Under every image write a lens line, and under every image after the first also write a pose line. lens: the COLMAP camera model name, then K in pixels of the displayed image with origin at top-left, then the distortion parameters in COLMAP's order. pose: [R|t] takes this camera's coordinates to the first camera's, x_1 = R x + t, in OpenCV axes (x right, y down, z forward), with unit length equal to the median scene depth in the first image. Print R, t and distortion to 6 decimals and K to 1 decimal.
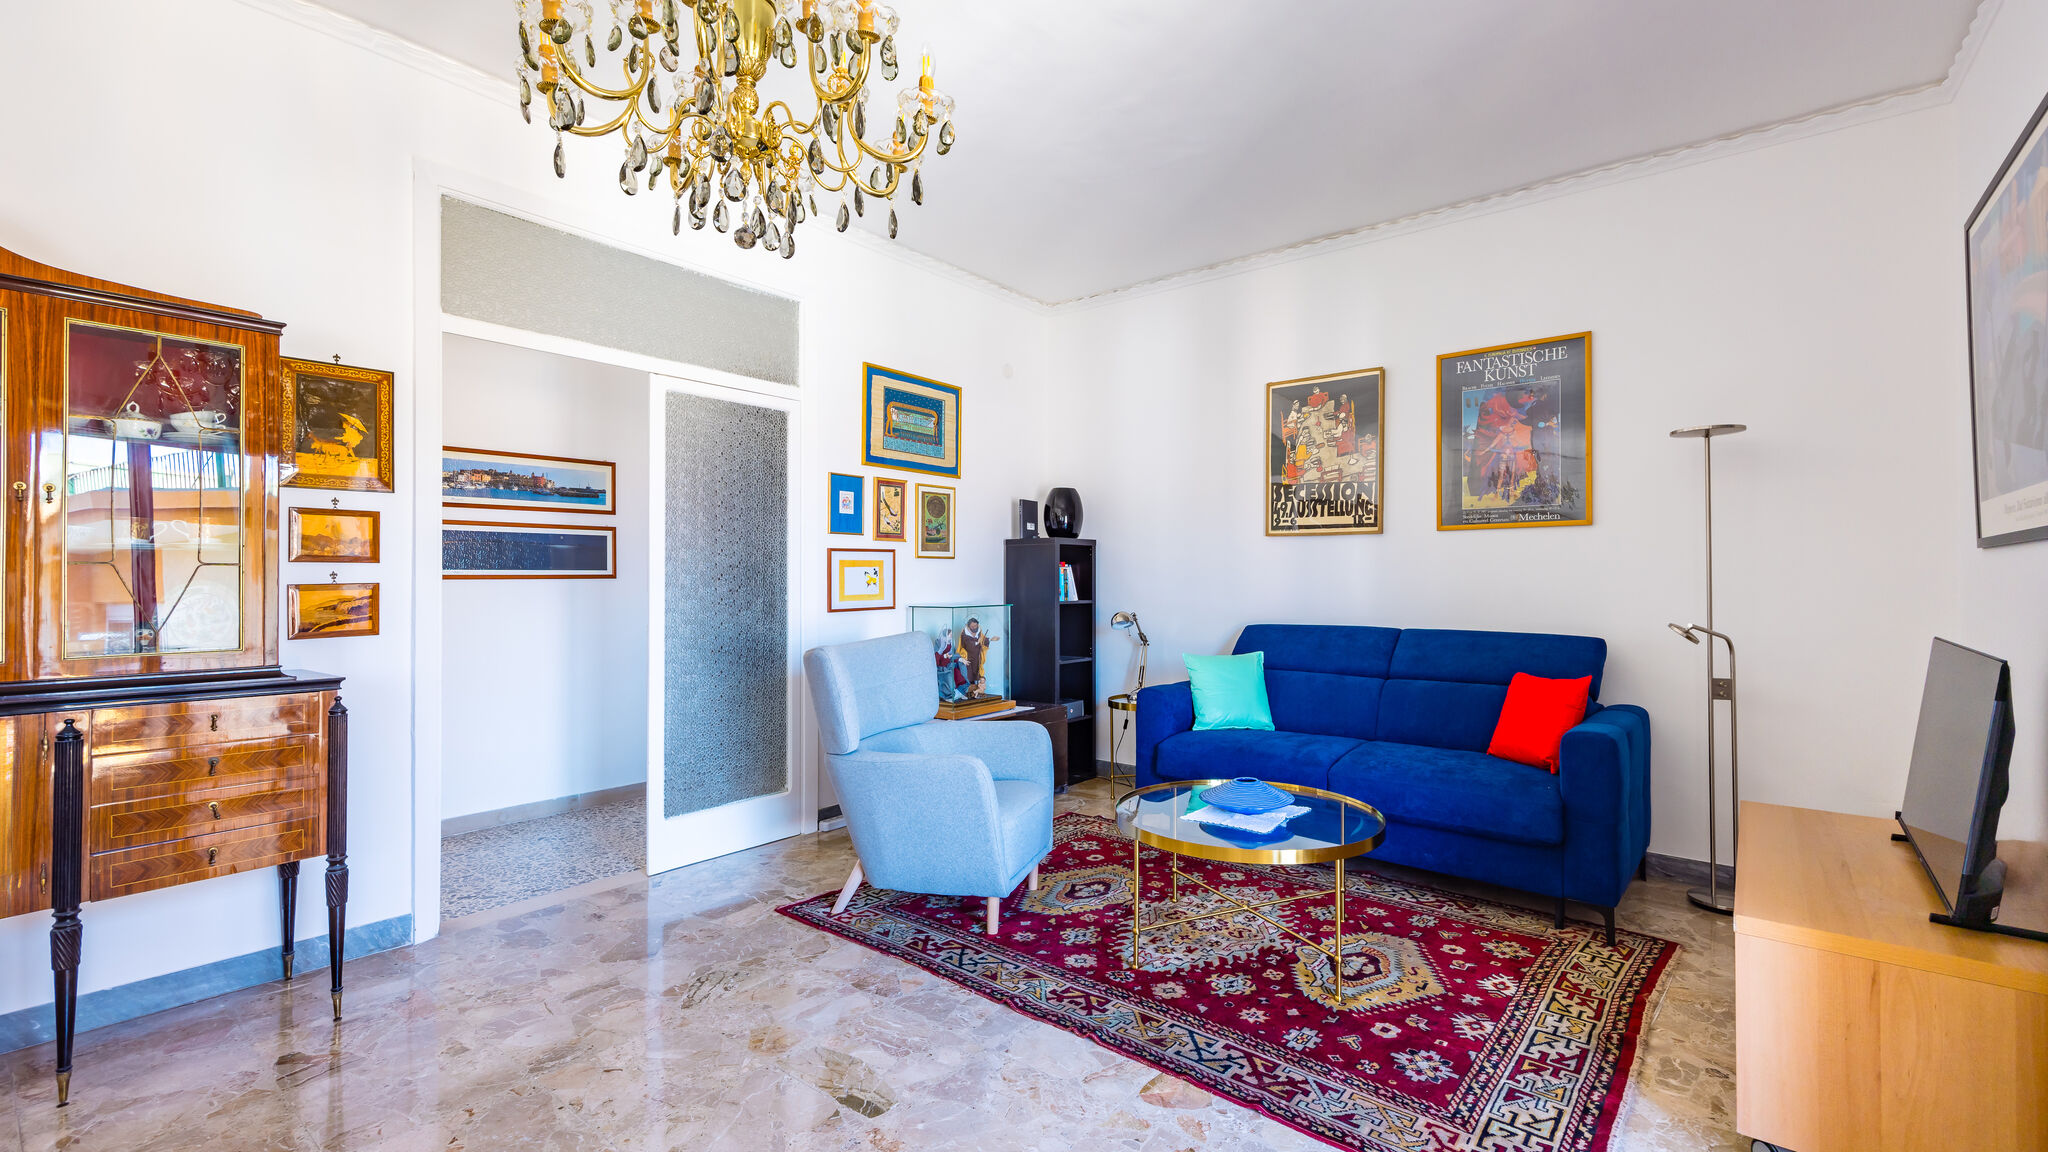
lens RADIAL K [[865.6, 0, 1070.6], [0, 865.6, 574.0], [0, 0, 1]] dist [0.000168, 0.000168]
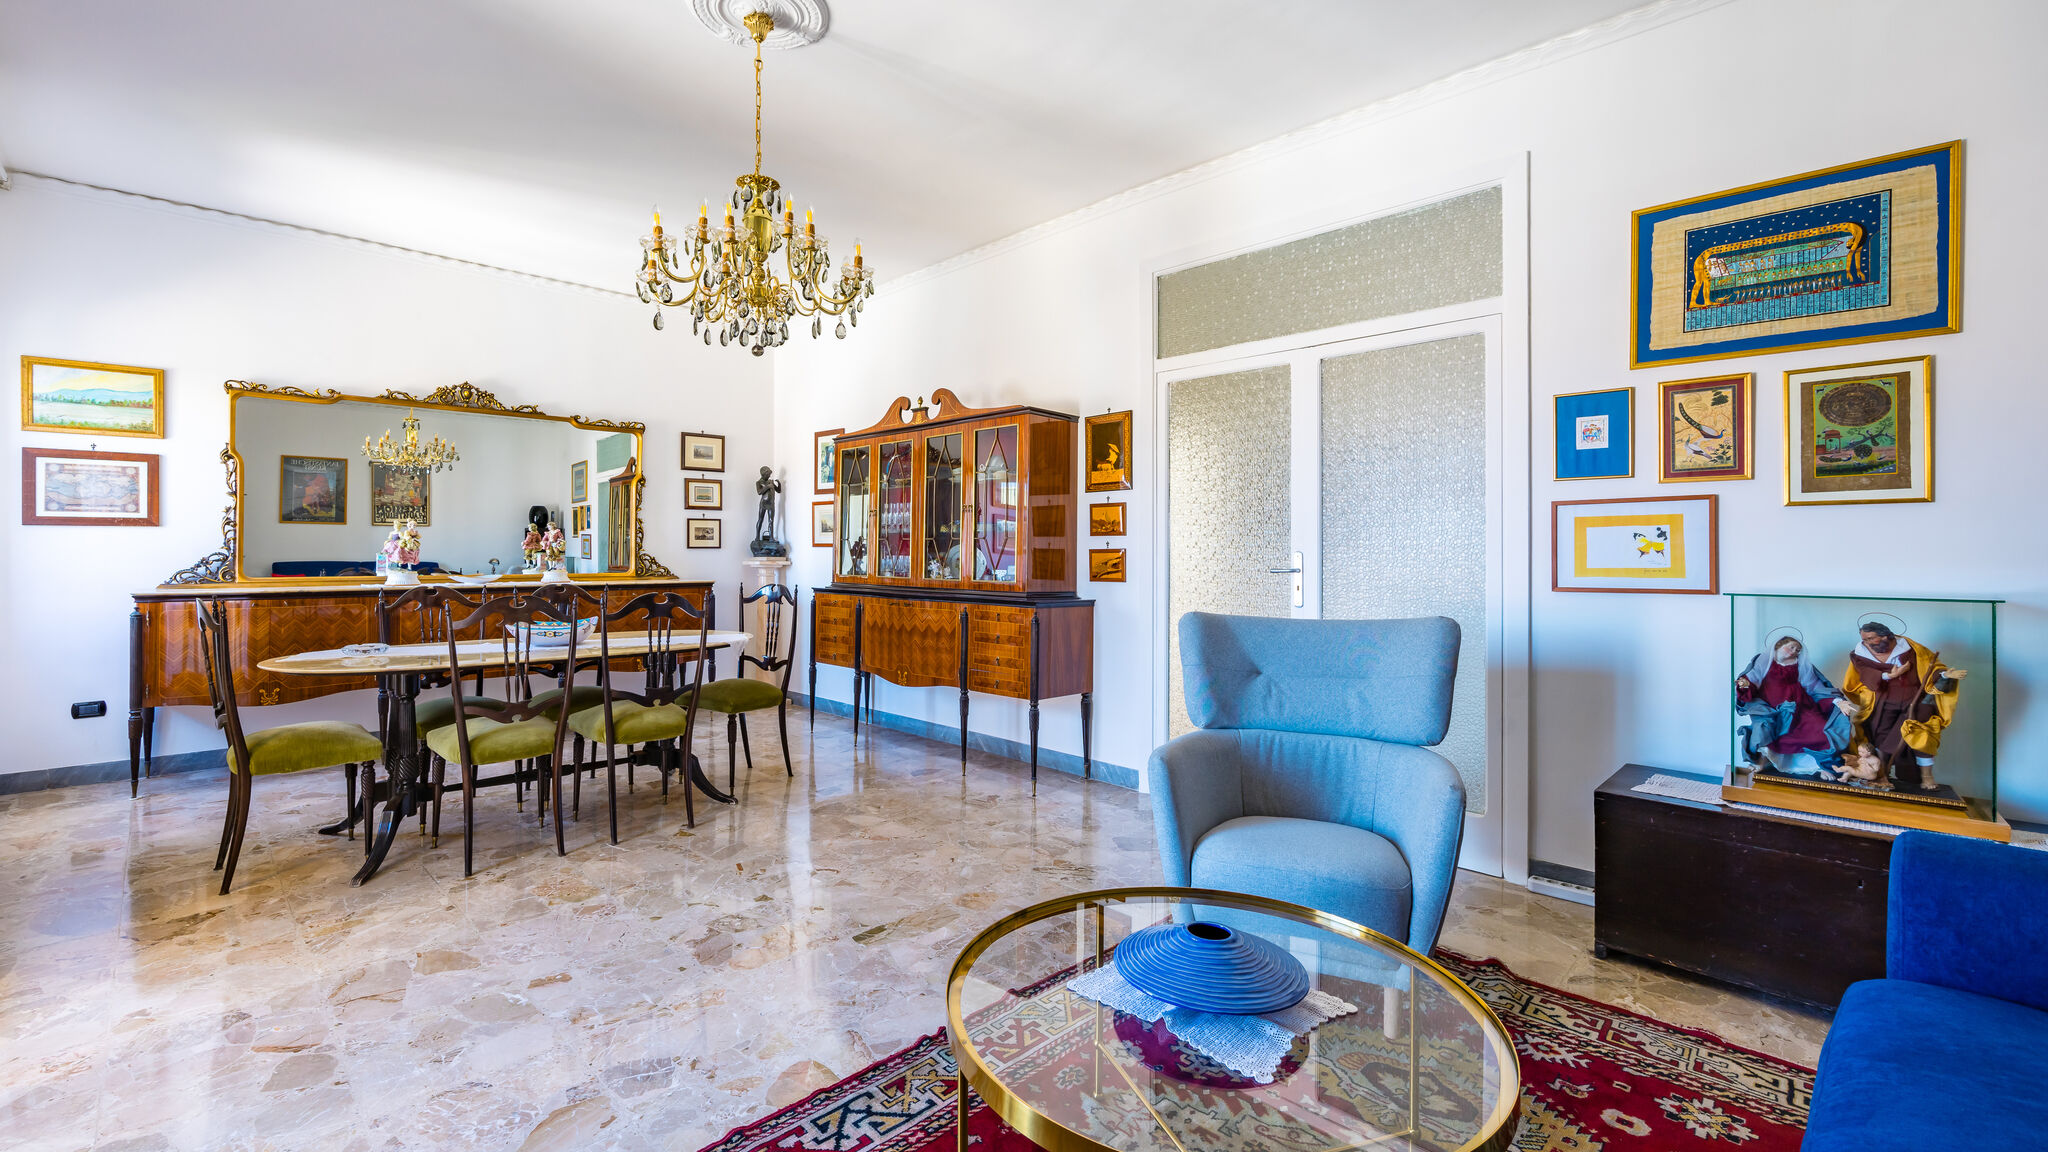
lens RADIAL K [[846.2, 0, 995.3], [0, 846.2, 548.3], [0, 0, 1]] dist [0.000628, 0.000015]
pose [[-0.140972, -0.005621, -0.989998, 0.520692], [0.000586, 0.999983, -0.005761, 0.013753], [0.990013, -0.001392, -0.140966, 0.696101]]
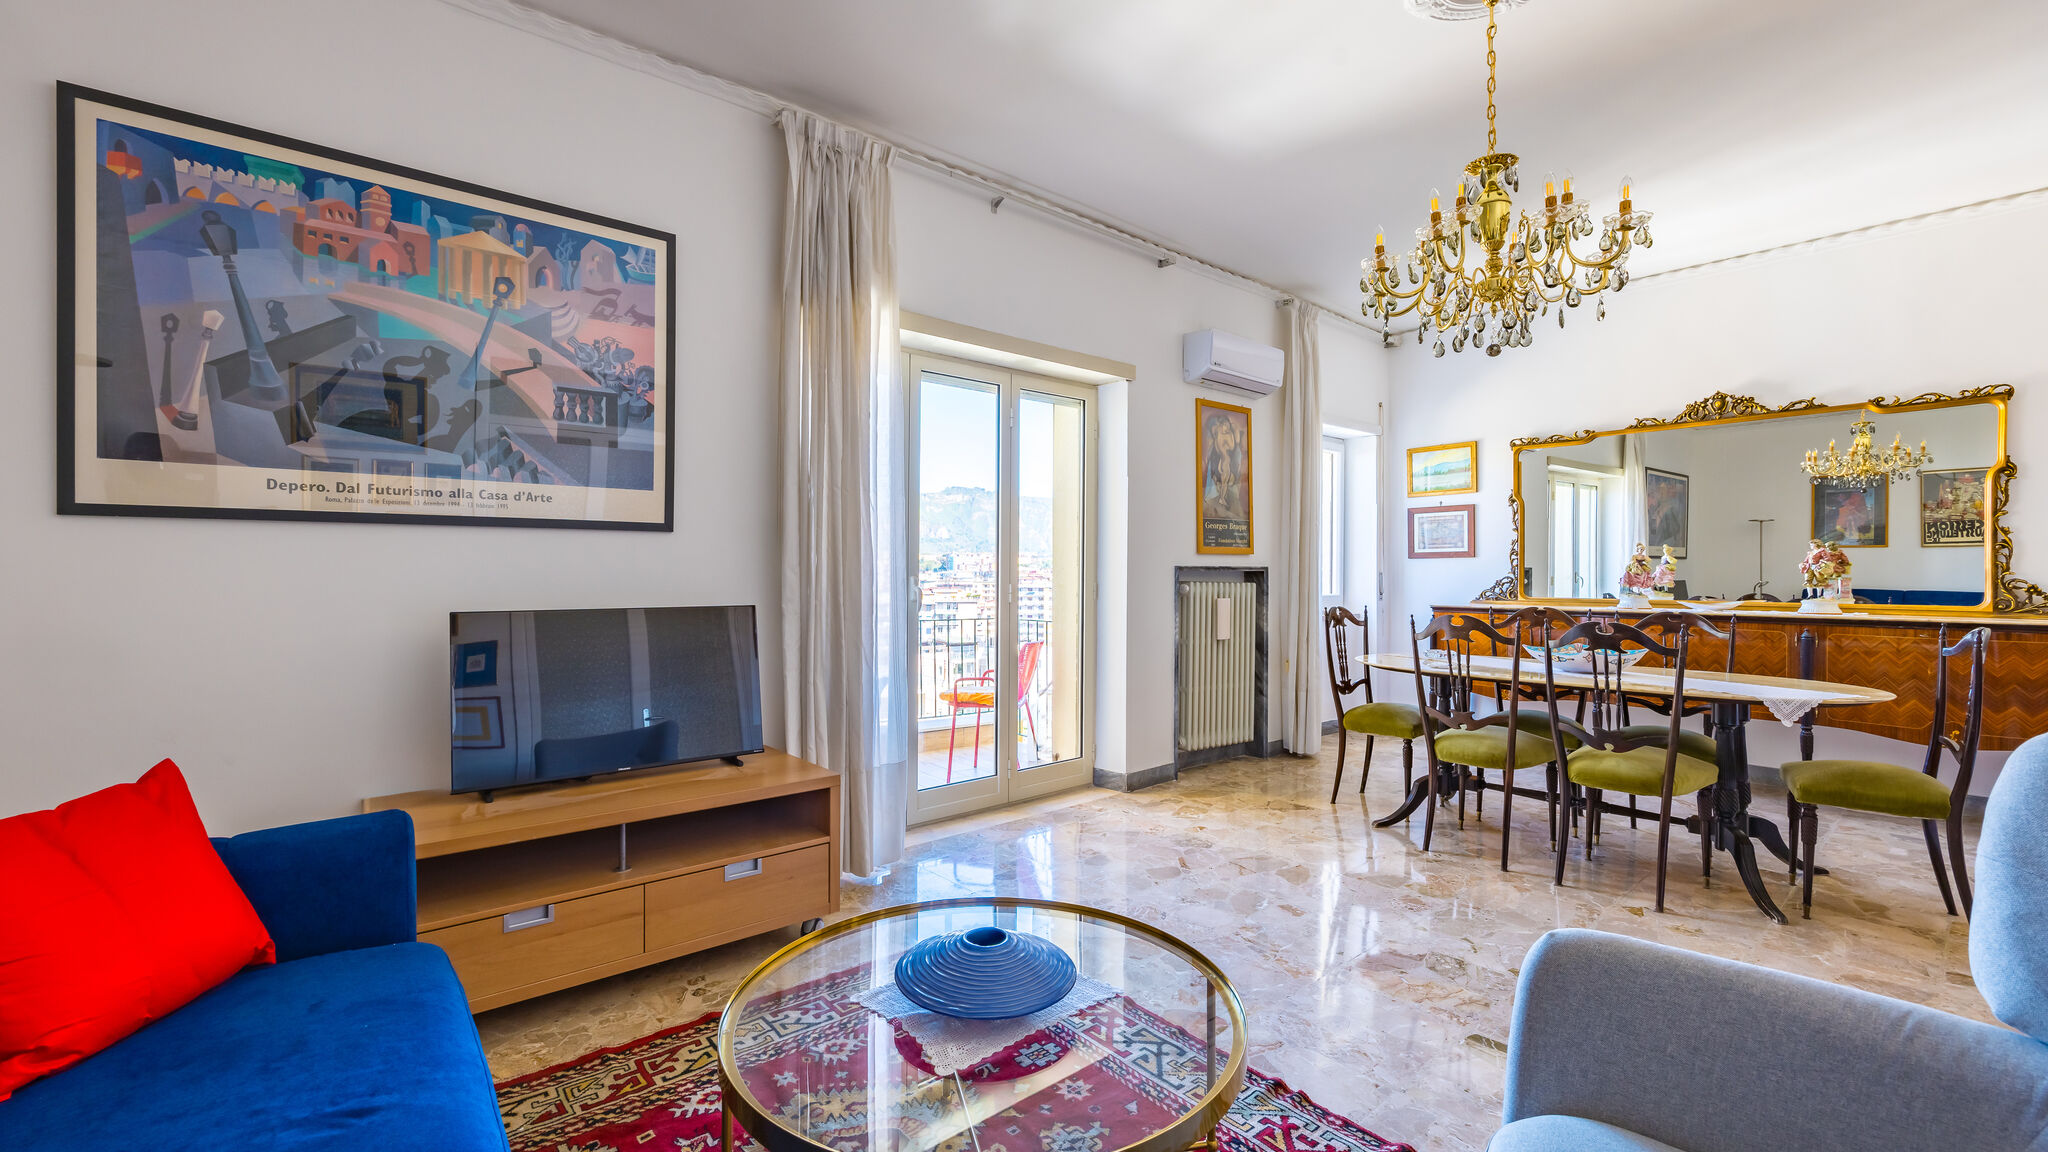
lens RADIAL K [[862.0, 0, 1019.9], [0, 862.0, 570.9], [0, 0, 1]] dist [-0.003377, 0.000361]
pose [[-0.977574, -0.001815, 0.210585, 0.052167], [-0.003198, 0.999976, -0.006226, 0.014710], [-0.210569, -0.006760, -0.977556, 1.111274]]
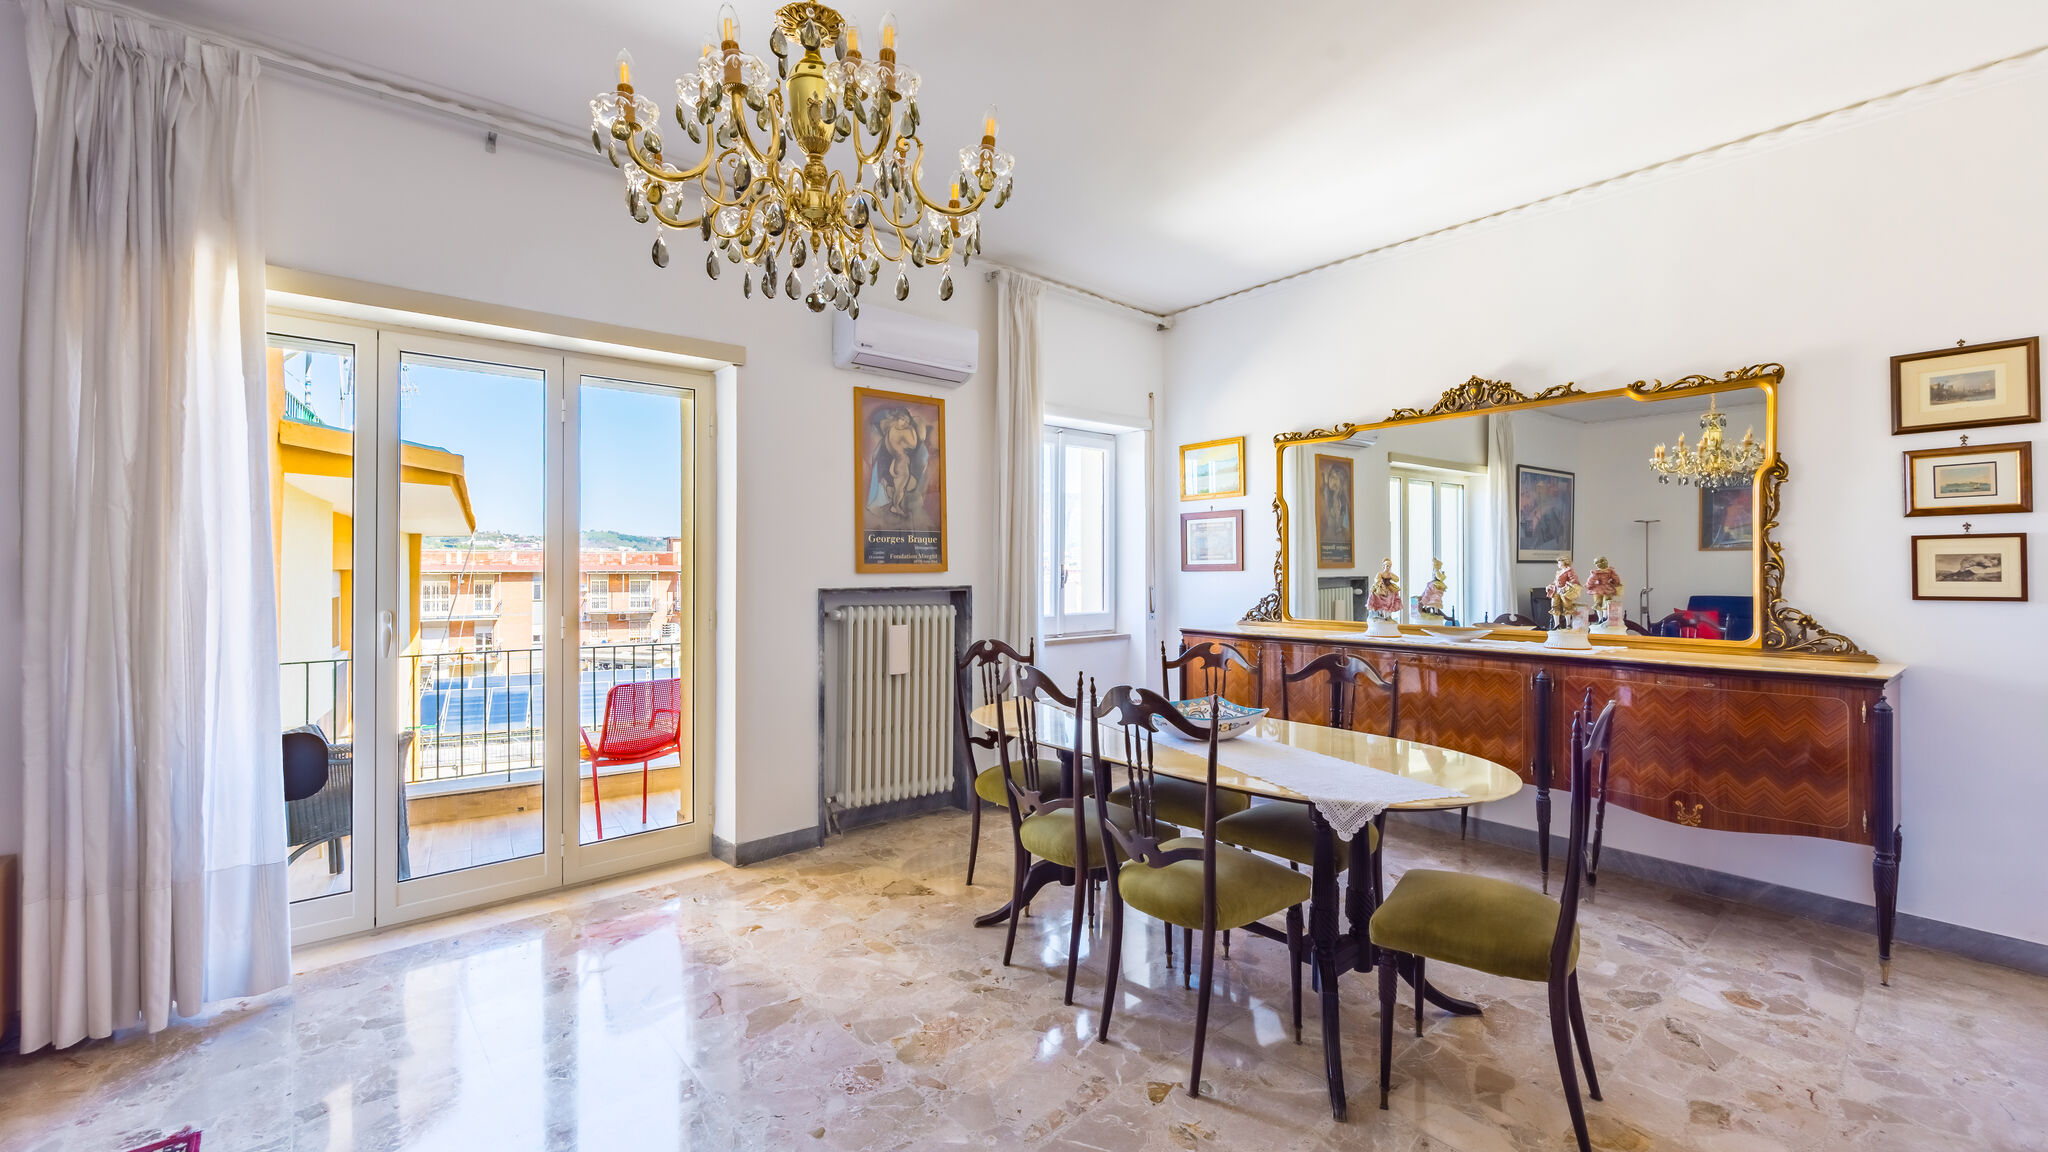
lens RADIAL K [[847.3, 0, 1028.7], [0, 847.3, 560.2], [0, 0, 1]] dist [-0.002953, 0.000045]
pose [[-0.978130, 0.003199, 0.207969, -0.356604], [0.000735, 0.999929, -0.011926, -0.022051], [-0.207992, -0.011513, -0.978063, 0.793273]]
